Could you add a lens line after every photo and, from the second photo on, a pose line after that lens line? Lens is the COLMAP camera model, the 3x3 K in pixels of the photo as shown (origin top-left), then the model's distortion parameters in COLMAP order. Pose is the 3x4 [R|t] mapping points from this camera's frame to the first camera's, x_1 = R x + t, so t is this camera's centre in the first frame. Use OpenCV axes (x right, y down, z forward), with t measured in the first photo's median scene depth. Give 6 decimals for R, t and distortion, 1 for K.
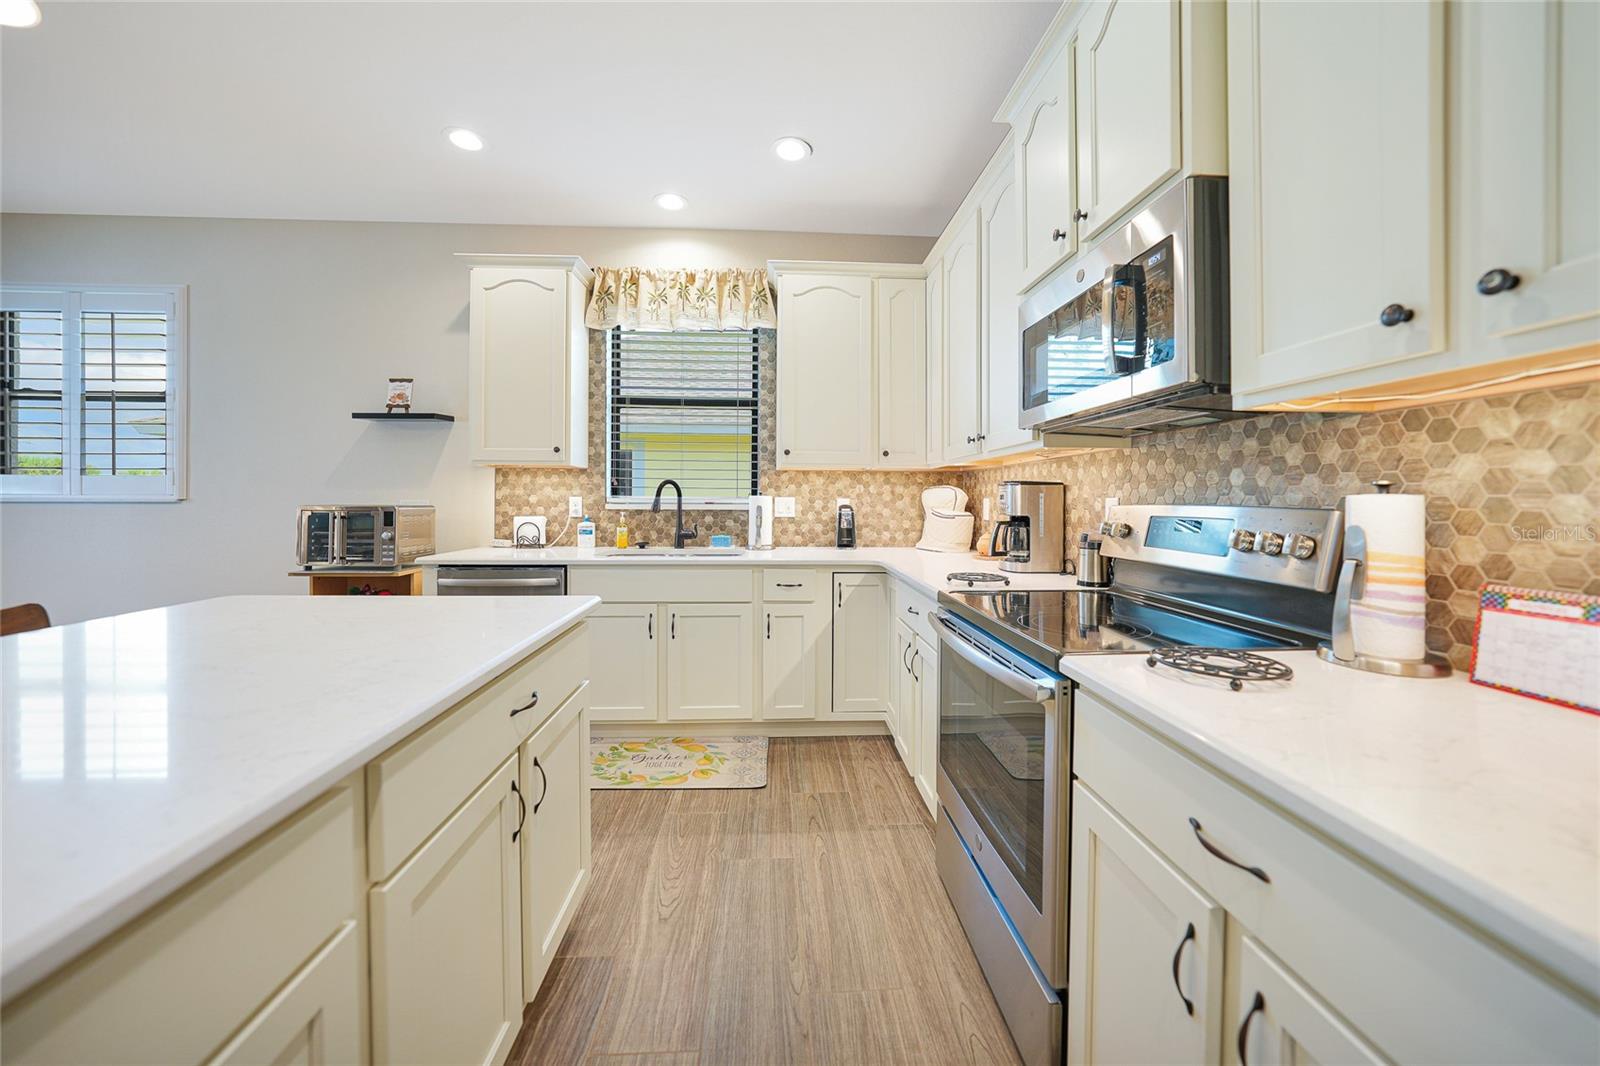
lens RADIAL K [[576.0, 0, 799.2], [0, 576.0, 496.0], [0, 0, 1]] dist [-0.026789, 0.005332]
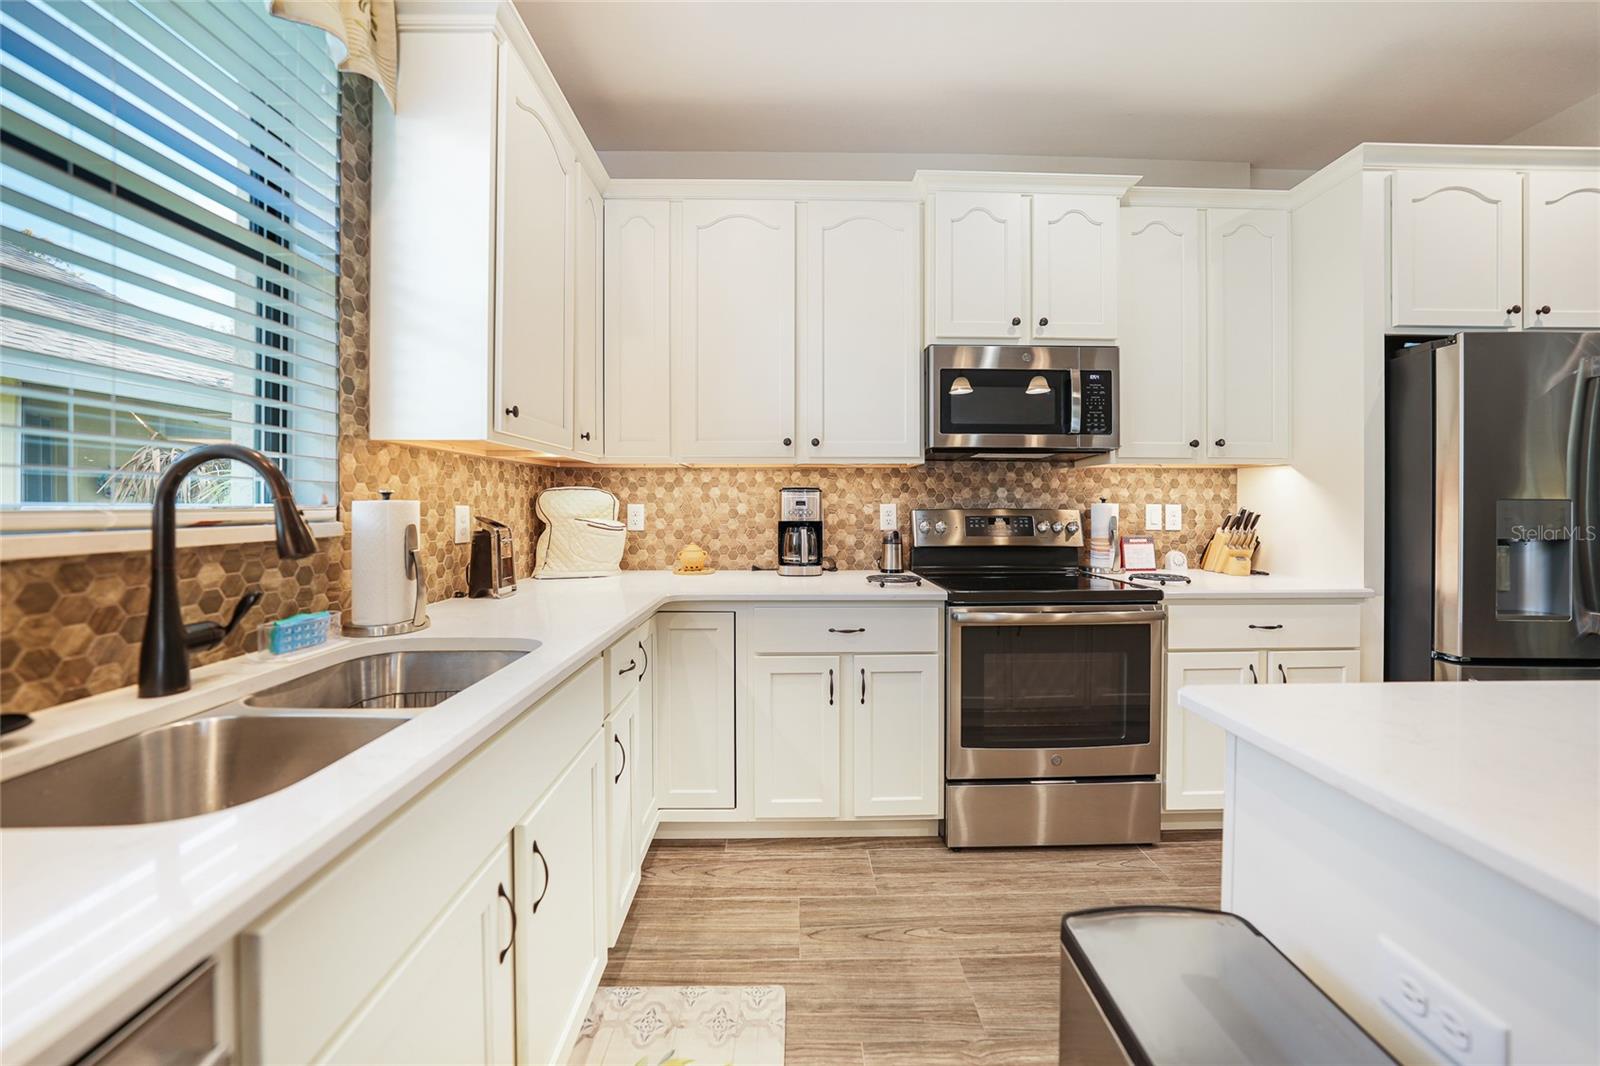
lens RADIAL K [[576.0, 0, 803.1], [0, 576.0, 503.4], [0, 0, 1]] dist [-0.026789, 0.005332]
pose [[0.032453, -0.003382, 0.999468, -0.483865], [-0.005477, 0.999979, 0.003562, -0.001105], [-0.999458, -0.005590, 0.032434, 0.718076]]
